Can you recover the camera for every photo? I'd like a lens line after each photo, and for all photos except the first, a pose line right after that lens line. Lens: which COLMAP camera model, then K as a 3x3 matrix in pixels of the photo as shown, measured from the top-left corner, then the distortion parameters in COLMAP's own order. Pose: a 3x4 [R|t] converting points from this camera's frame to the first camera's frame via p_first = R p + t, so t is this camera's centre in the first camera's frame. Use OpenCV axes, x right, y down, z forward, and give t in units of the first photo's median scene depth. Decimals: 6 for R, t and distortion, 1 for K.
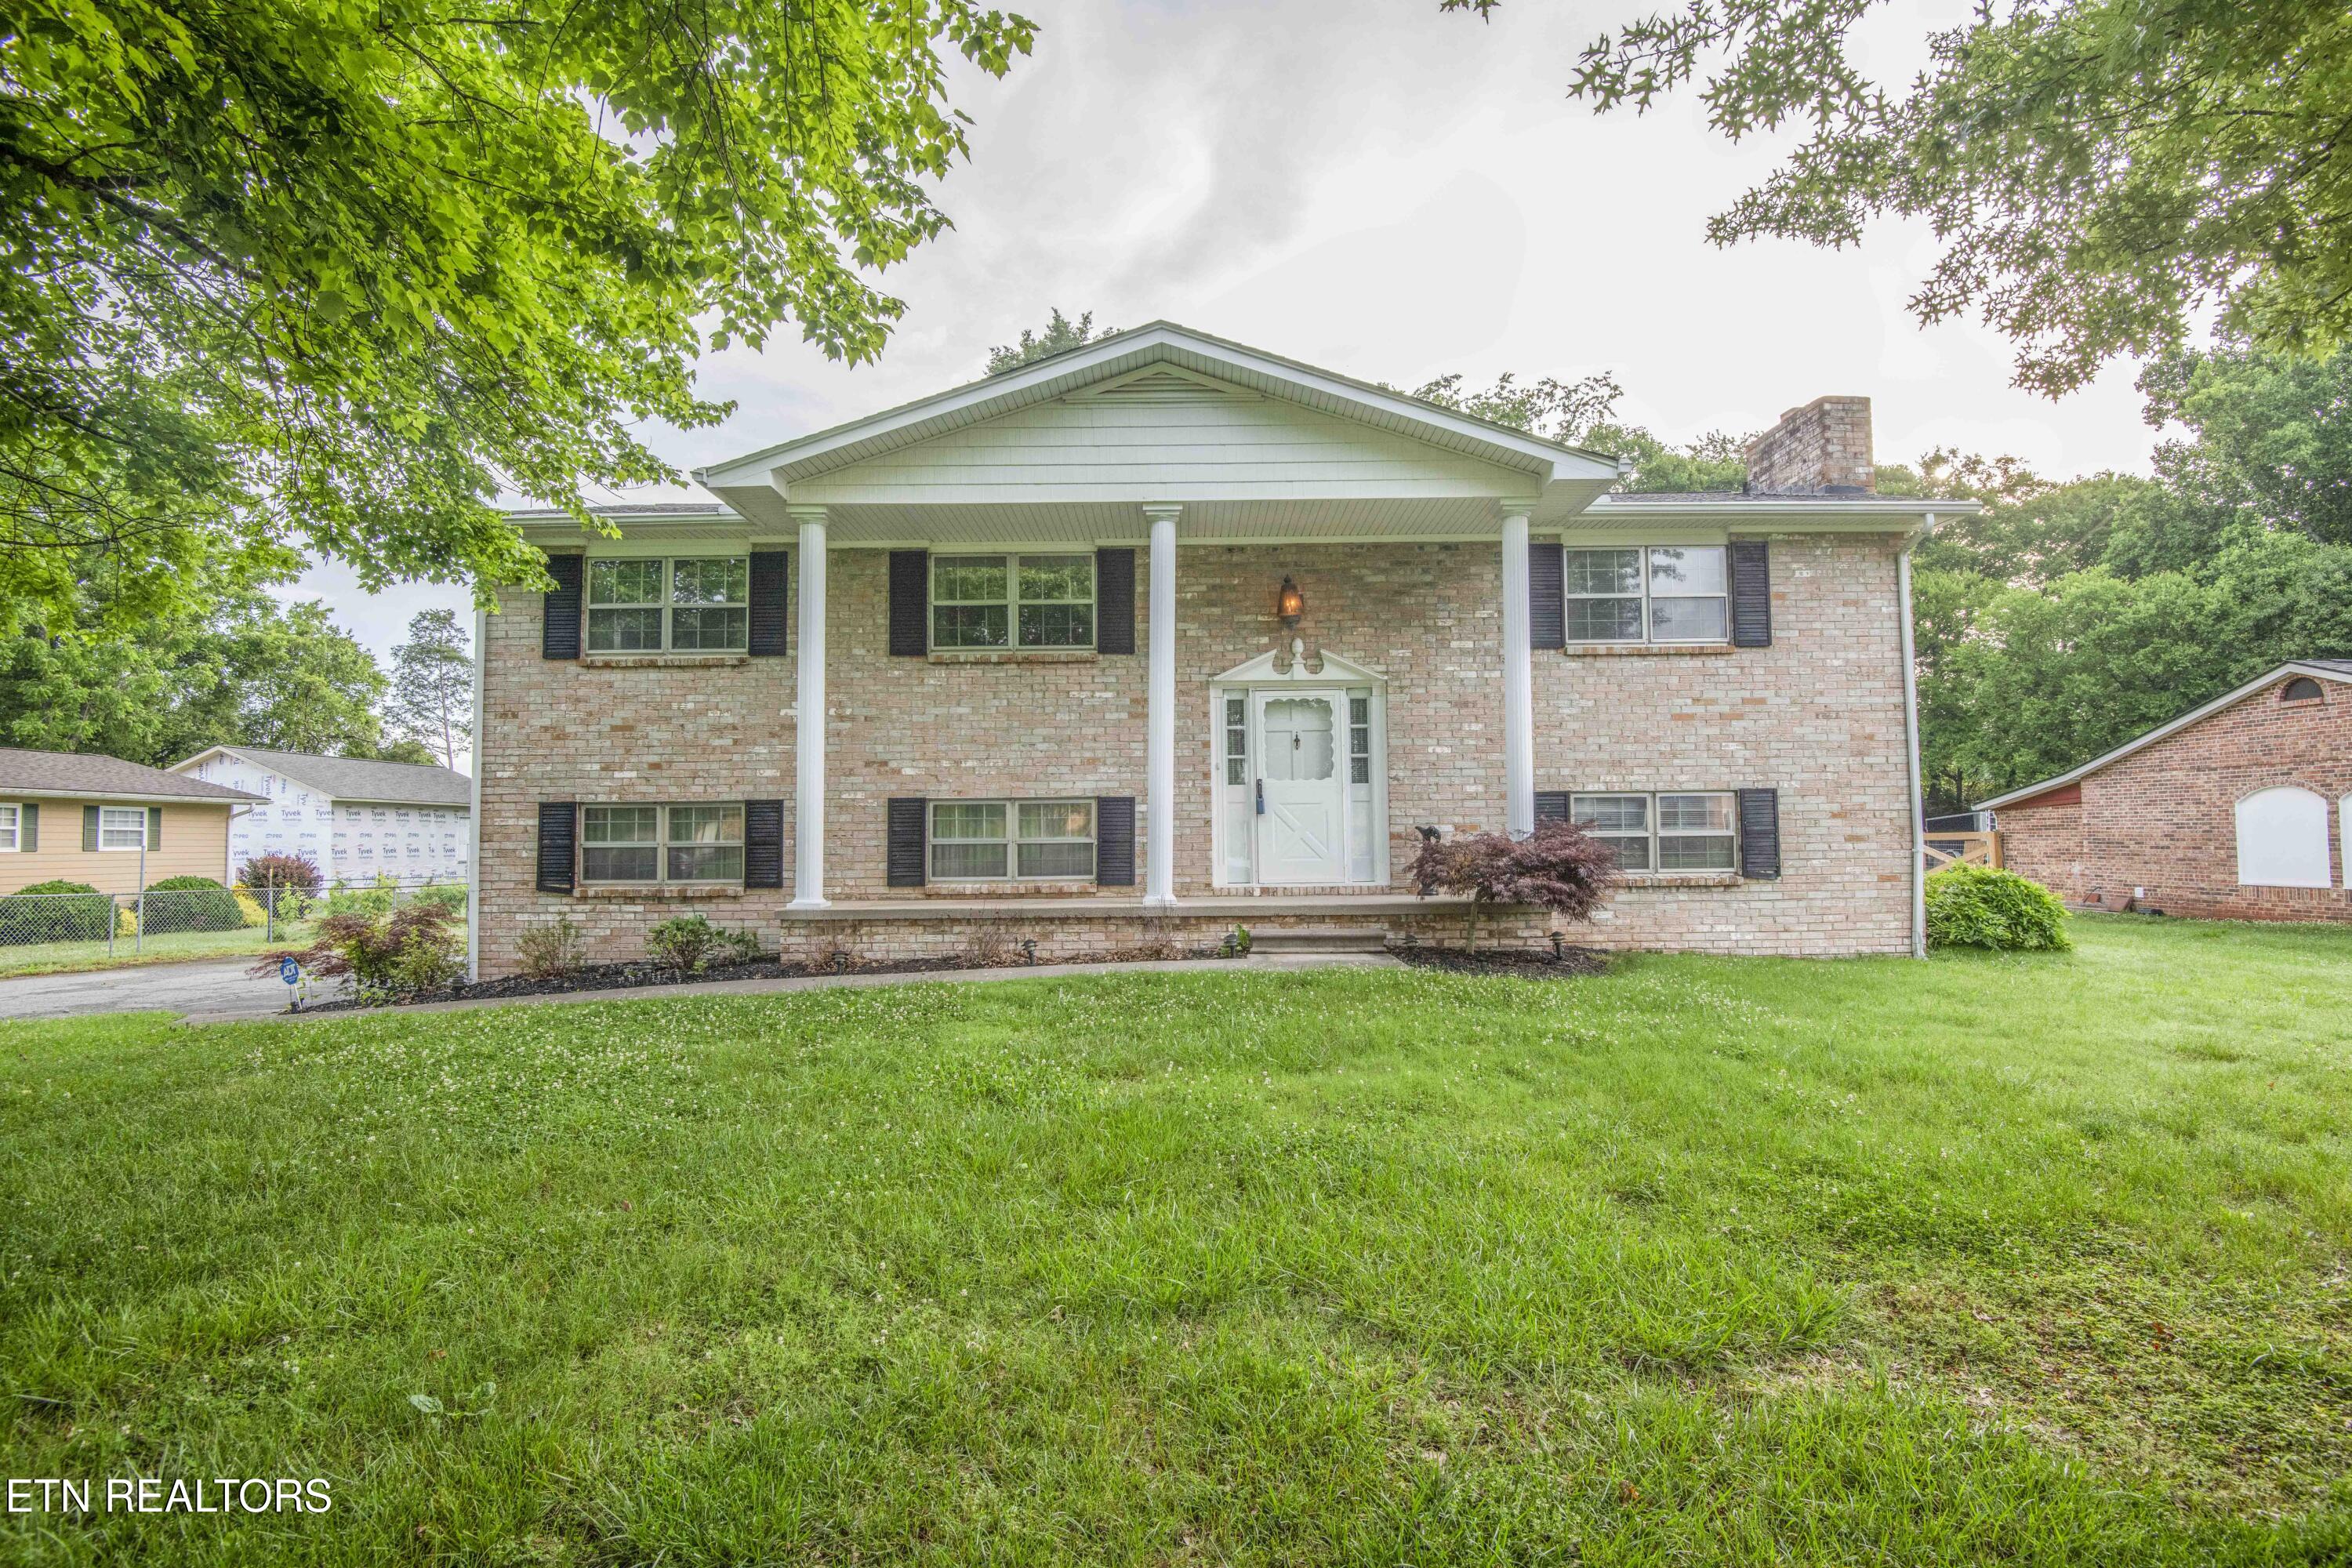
lens RADIAL K [[1082.2, 0, 1186.8], [0, 1082.2, 784.0], [0, 0, 1]] dist [-0.043535, 0.000659]
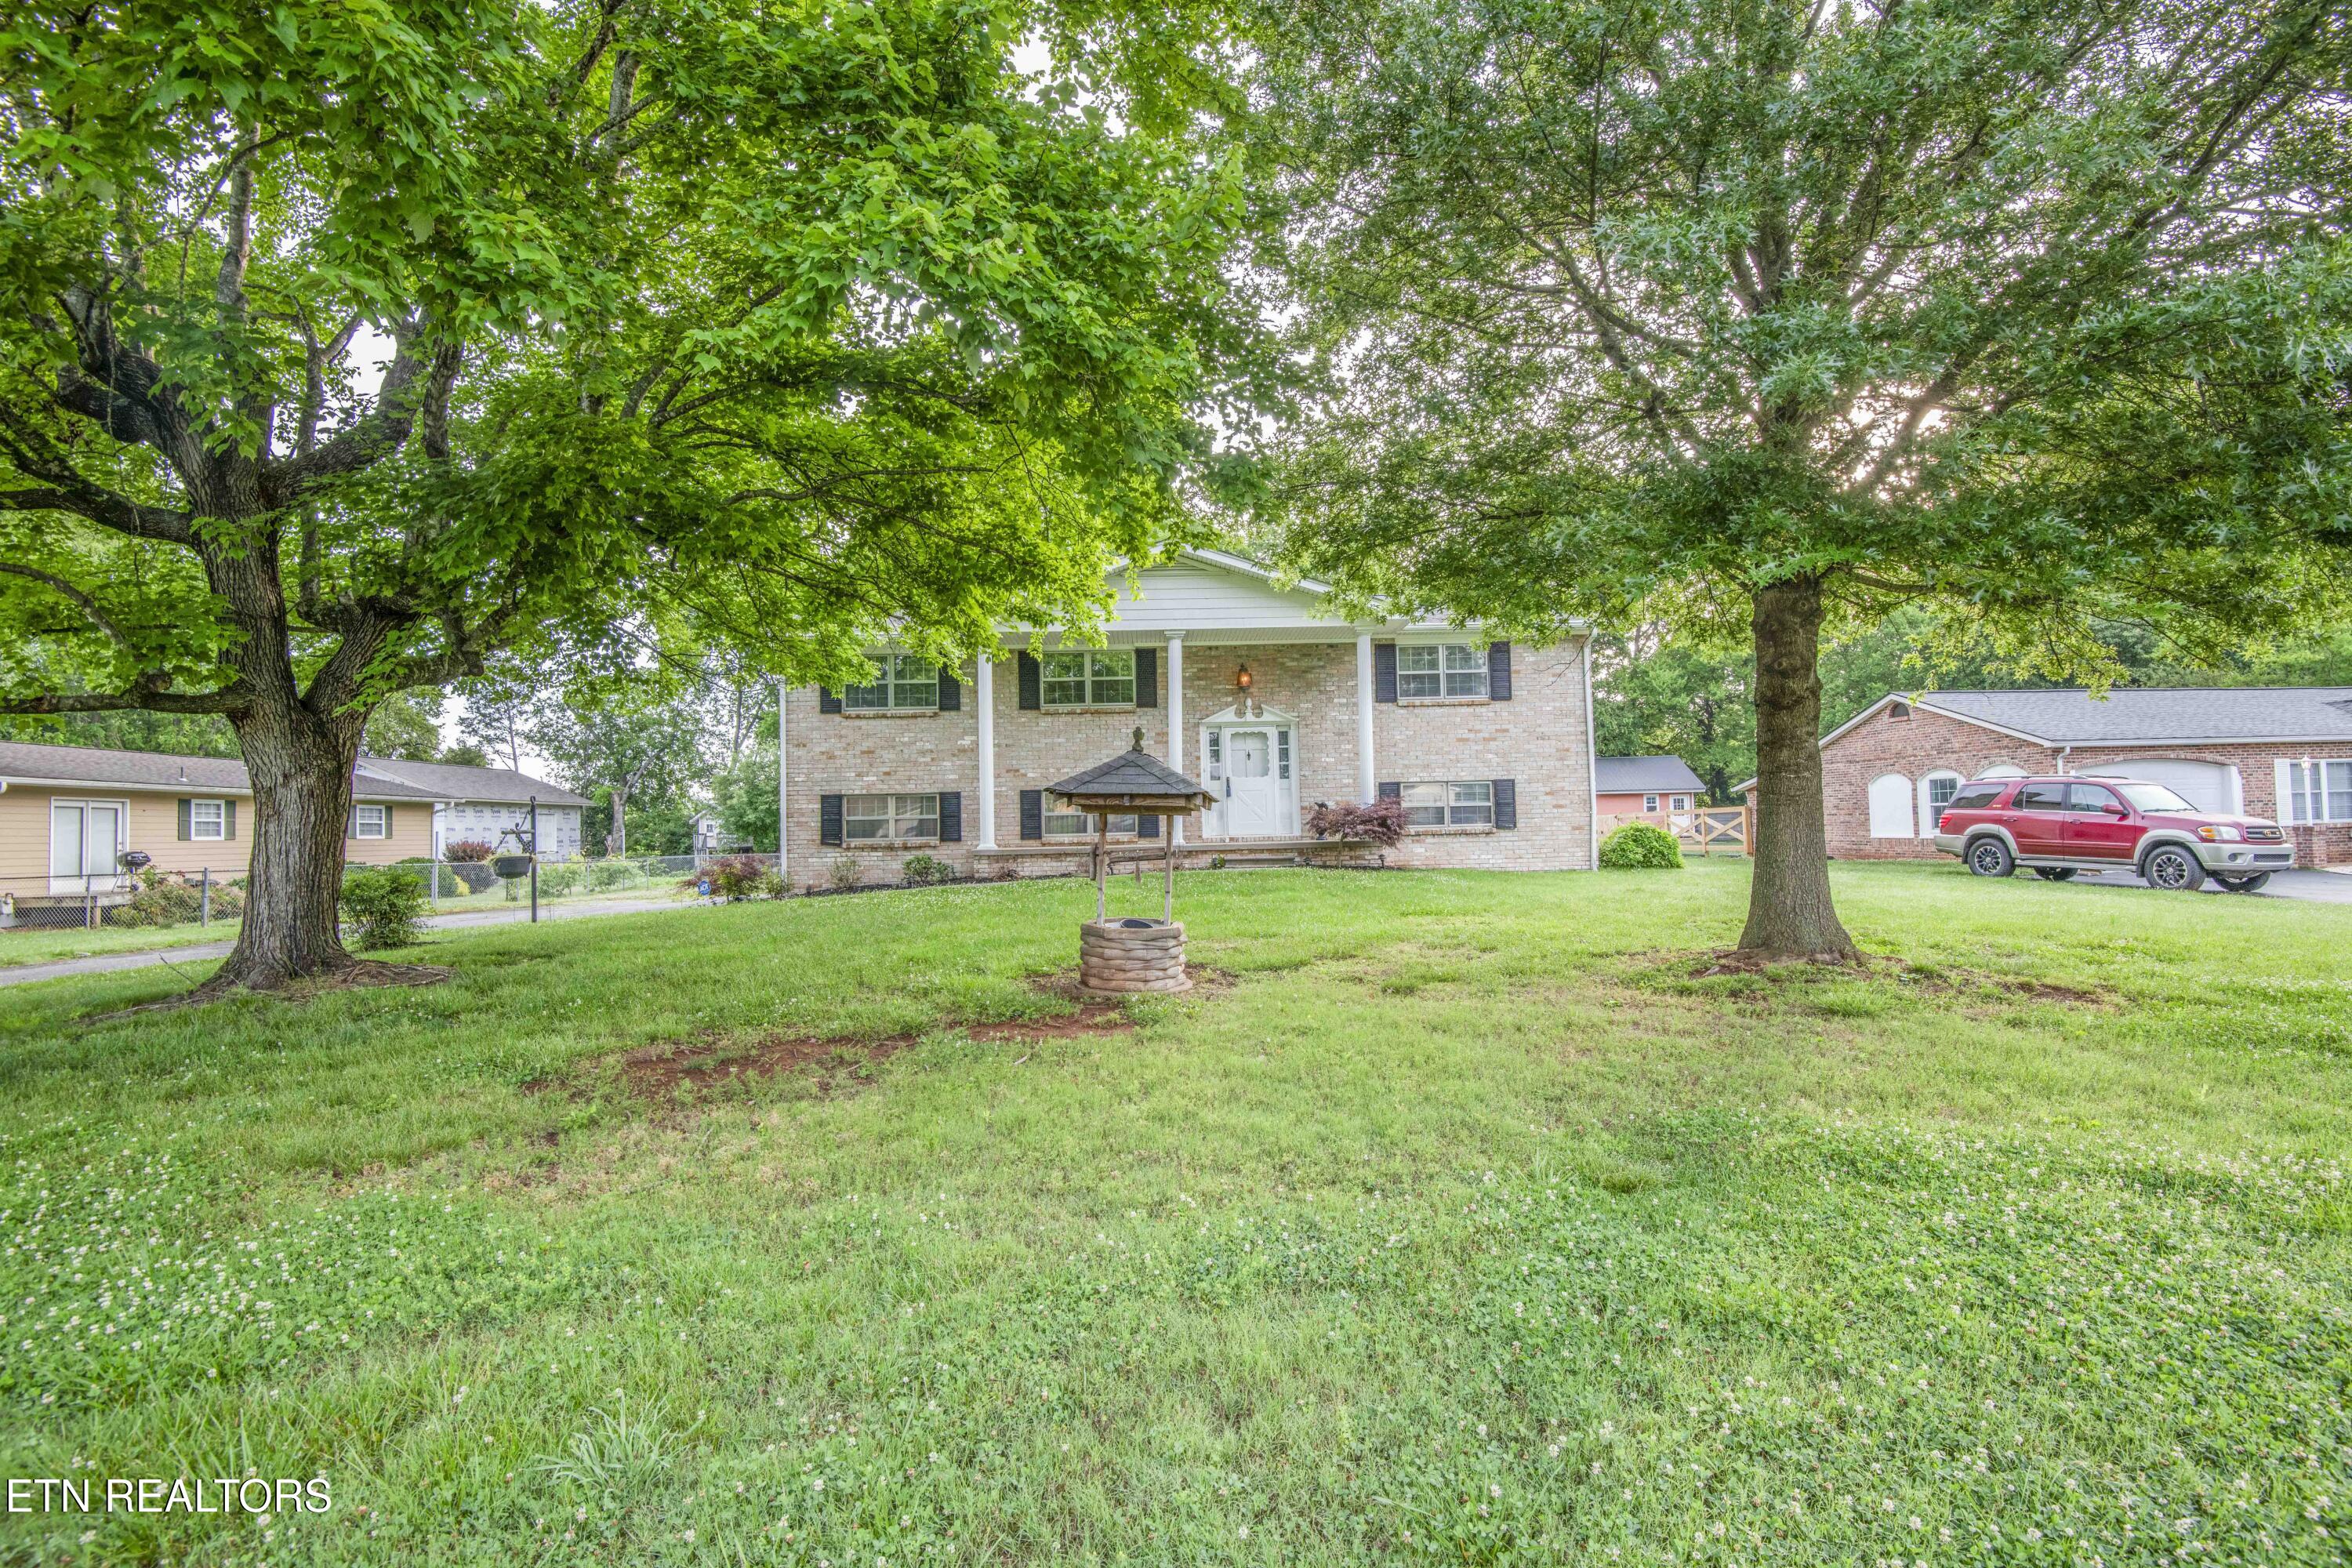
lens RADIAL K [[1082.2, 0, 1176.5], [0, 1082.2, 777.2], [0, 0, 1]] dist [-0.043535, 0.000659]
pose [[0.999593, -0.011085, 0.026277, -0.065456], [0.011082, 0.999939, 0.000240, -0.005534], [-0.026278, 0.000051, 0.999655, -0.794284]]
